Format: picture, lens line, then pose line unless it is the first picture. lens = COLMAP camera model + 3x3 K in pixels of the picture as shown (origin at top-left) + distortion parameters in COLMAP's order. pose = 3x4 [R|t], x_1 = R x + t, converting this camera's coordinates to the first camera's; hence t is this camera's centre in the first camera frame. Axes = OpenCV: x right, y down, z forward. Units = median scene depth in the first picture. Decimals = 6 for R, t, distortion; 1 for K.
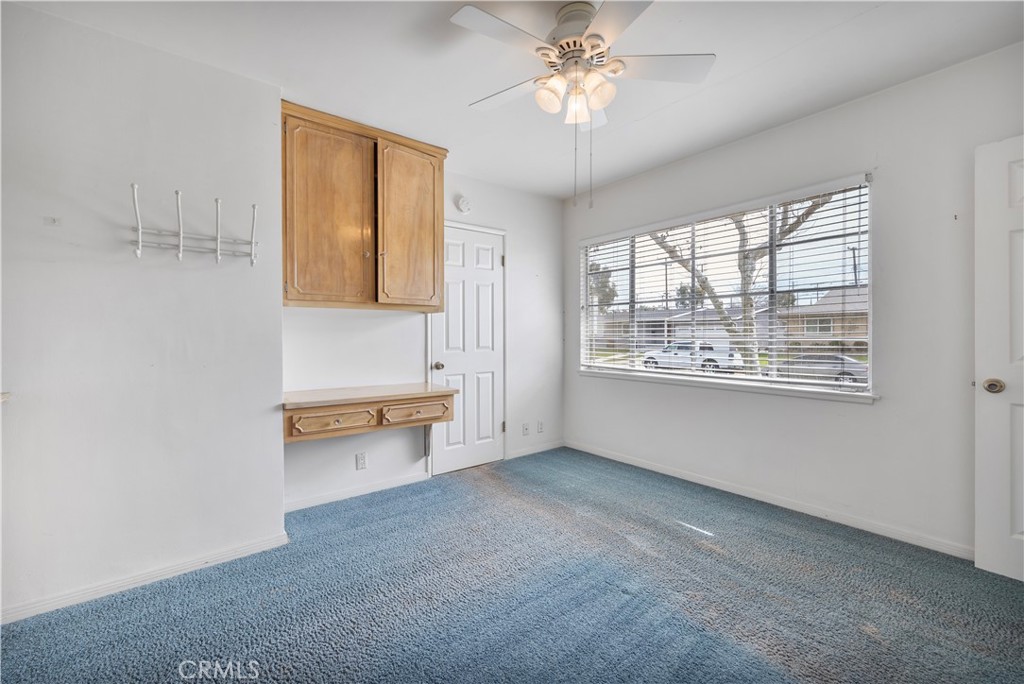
lens RADIAL K [[417.0, 0, 520.6], [0, 417.0, 339.3], [0, 0, 1]] dist [-0.002257, 0.000032]
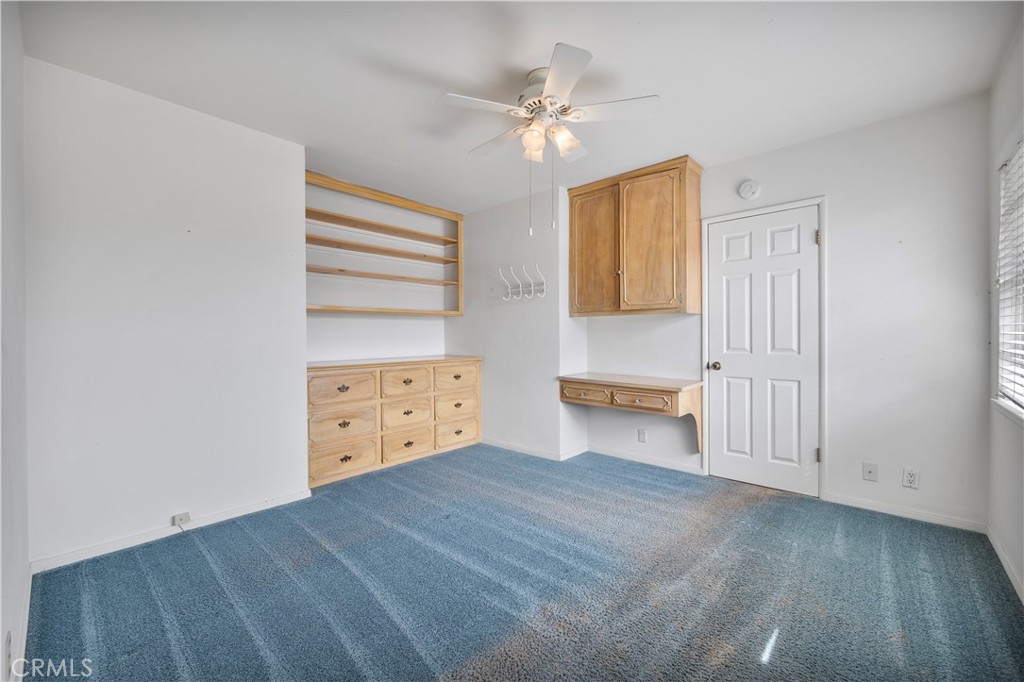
lens RADIAL K [[417.0, 0, 509.1], [0, 417.0, 337.3], [0, 0, 1]] dist [-0.002257, 0.000032]
pose [[0.157012, 0.009688, -0.987549, 0.825106], [-0.003498, 0.999951, 0.009254, -0.013489], [0.987591, 0.002001, 0.157038, 0.430281]]
